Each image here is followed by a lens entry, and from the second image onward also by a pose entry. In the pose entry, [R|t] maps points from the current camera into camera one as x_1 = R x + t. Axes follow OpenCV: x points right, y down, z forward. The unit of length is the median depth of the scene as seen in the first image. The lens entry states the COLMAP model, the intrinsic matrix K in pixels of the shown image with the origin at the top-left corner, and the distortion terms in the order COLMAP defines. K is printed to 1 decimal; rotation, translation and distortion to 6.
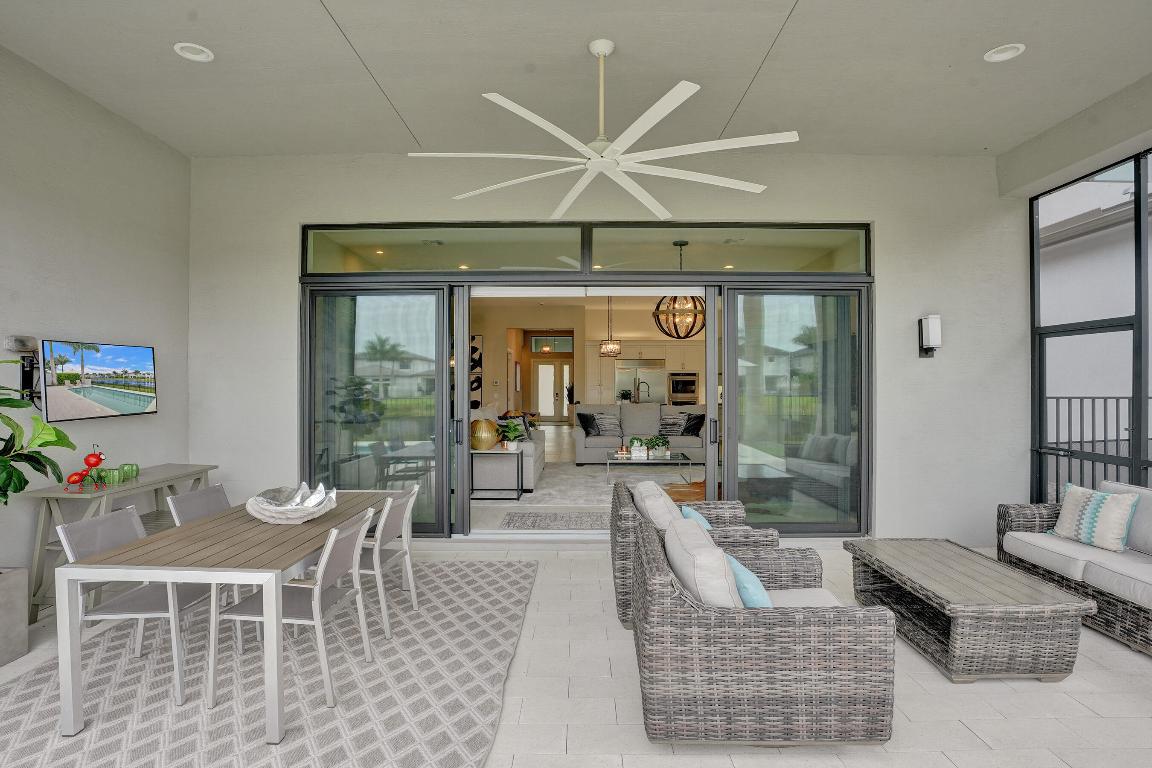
lens RADIAL K [[604.1, 0, 585.5], [0, 604.1, 383.8], [0, 0, 1]] dist [-0.064729, 0.029231]
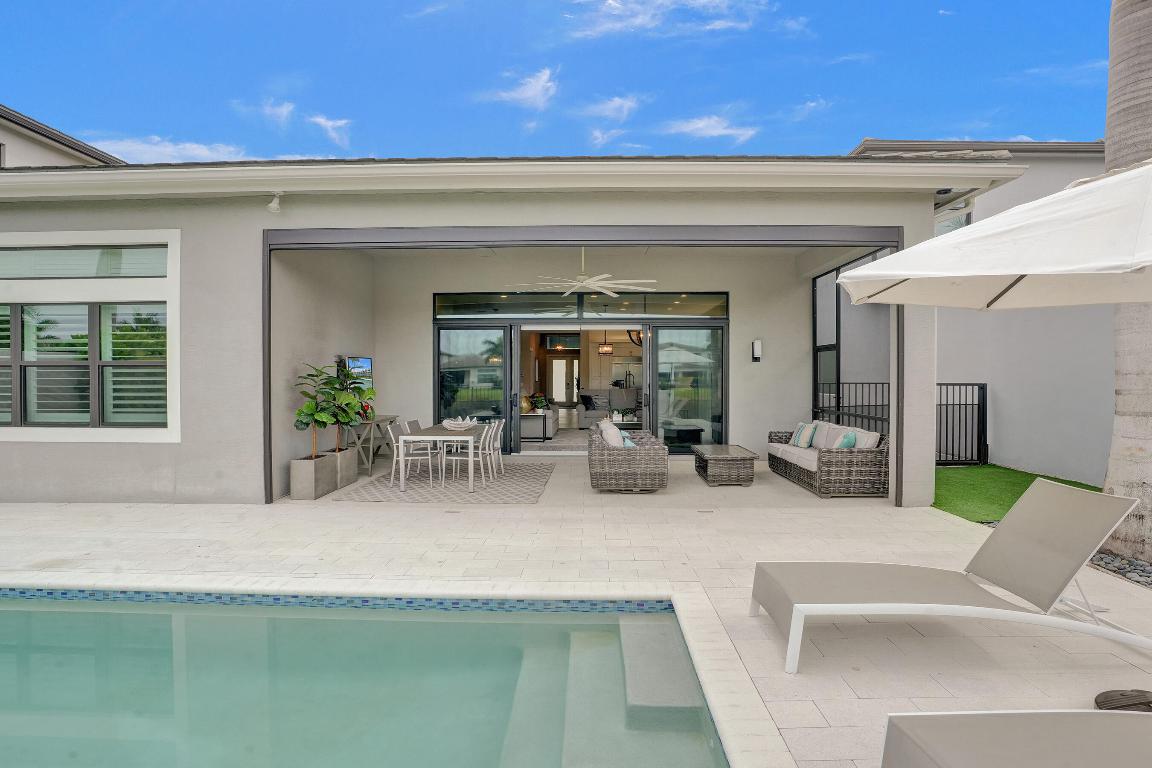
lens RADIAL K [[604.1, 0, 585.5], [0, 604.1, 383.8], [0, 0, 1]] dist [-0.064729, 0.029231]
pose [[0.999779, 0.000924, -0.020995, 0.038259], [-0.000608, 0.999886, 0.015073, -0.001815], [0.021007, -0.015056, 0.999666, -0.616732]]
